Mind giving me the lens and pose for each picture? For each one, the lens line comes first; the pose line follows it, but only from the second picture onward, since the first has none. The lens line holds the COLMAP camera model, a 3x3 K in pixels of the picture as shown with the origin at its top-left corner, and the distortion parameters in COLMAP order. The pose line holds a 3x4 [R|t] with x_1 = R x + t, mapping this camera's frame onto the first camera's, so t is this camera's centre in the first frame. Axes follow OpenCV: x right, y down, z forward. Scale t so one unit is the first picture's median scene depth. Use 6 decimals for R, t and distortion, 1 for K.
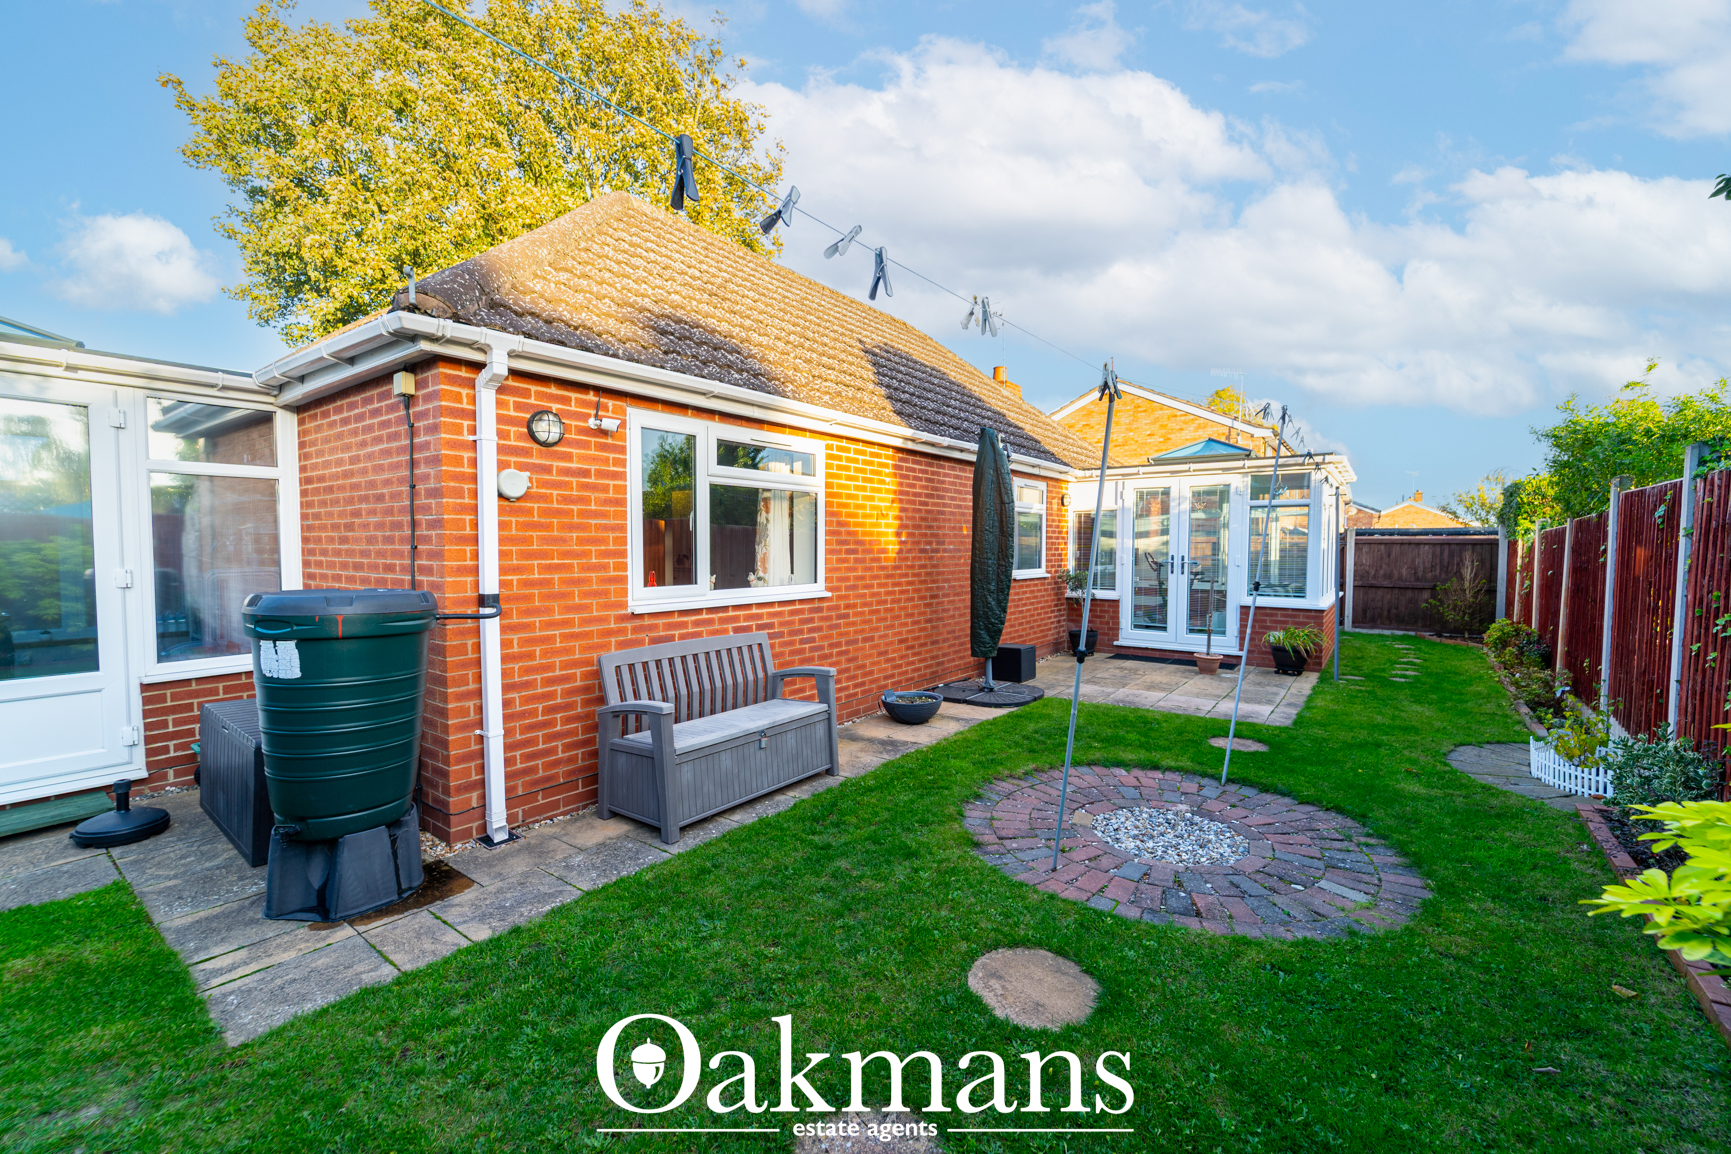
lens RADIAL K [[710.9, 0, 877.2], [0, 710.9, 573.3], [0, 0, 1]] dist [0.000520, 0.000032]
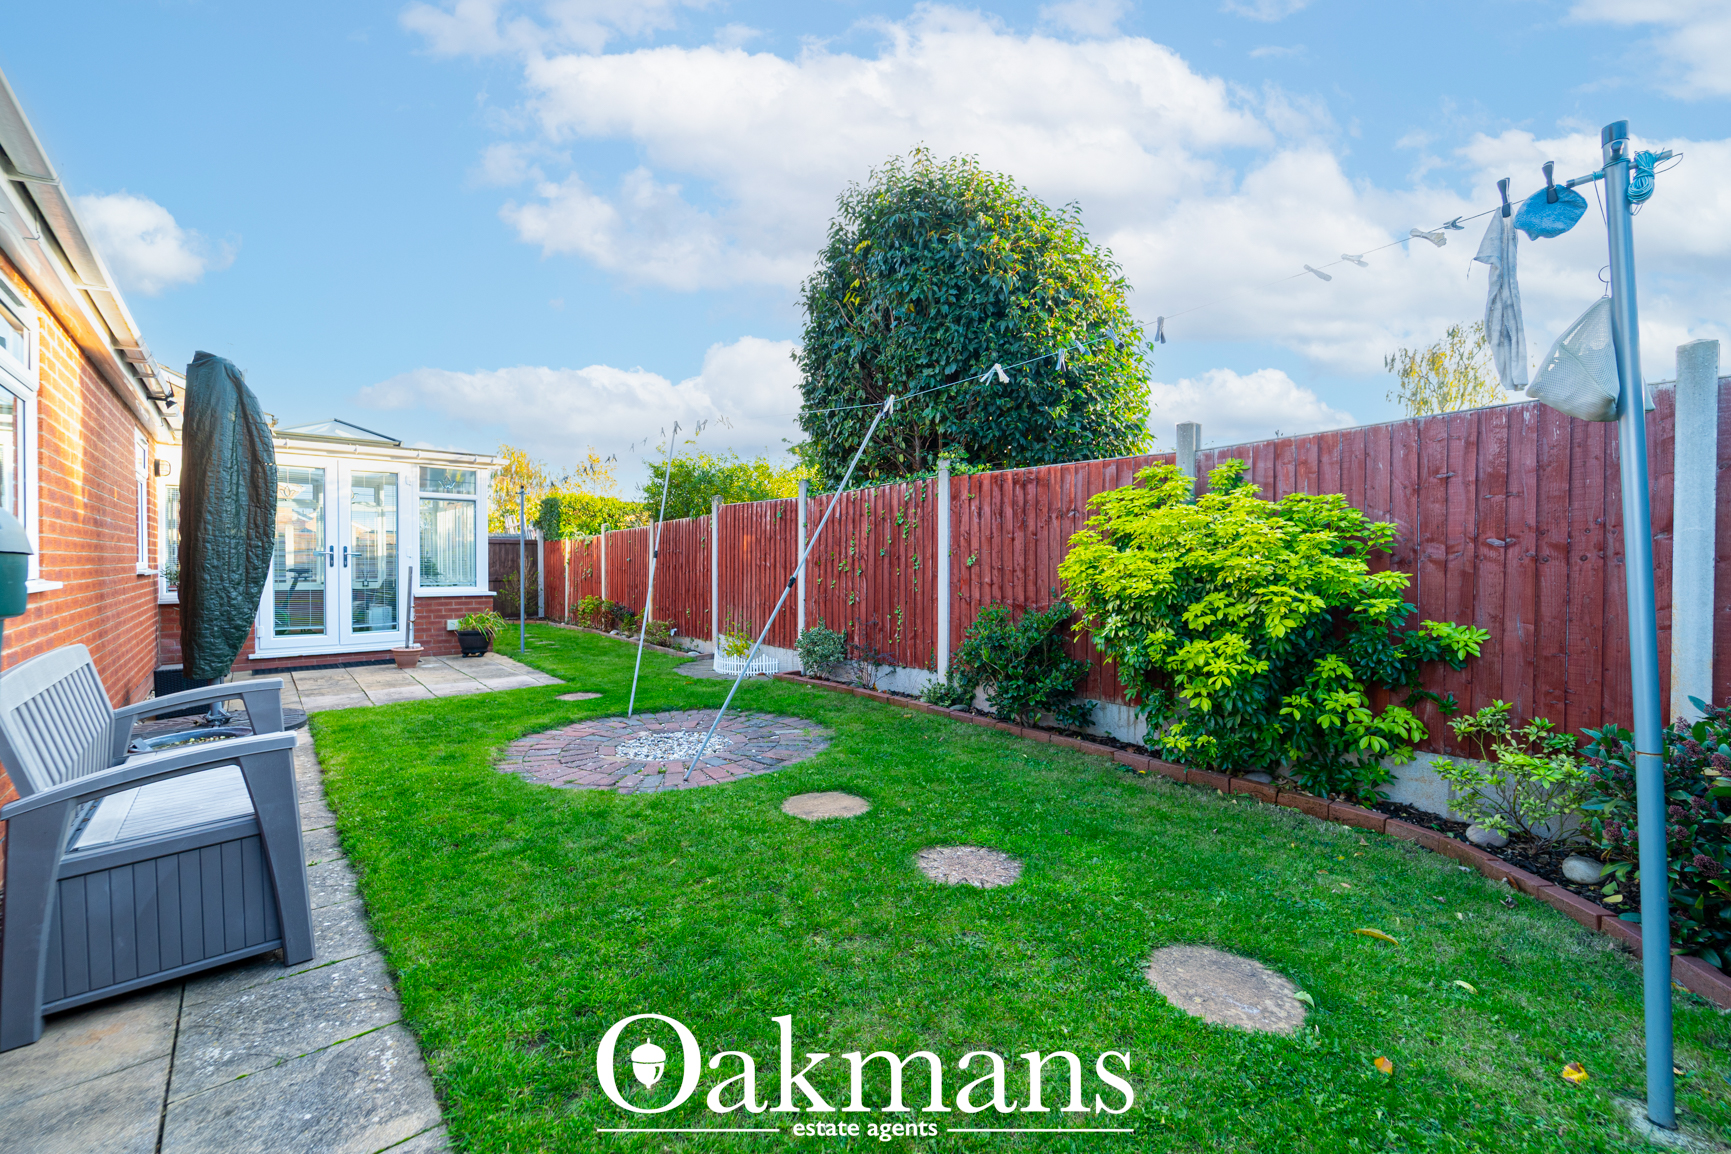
lens RADIAL K [[710.9, 0, 877.2], [0, 710.9, 573.3], [0, 0, 1]] dist [0.000520, 0.000032]
pose [[0.205411, -0.019167, 0.978488, -0.628093], [0.038094, 0.999207, 0.011576, 0.047832], [-0.977934, 0.034897, 0.205978, 0.307817]]
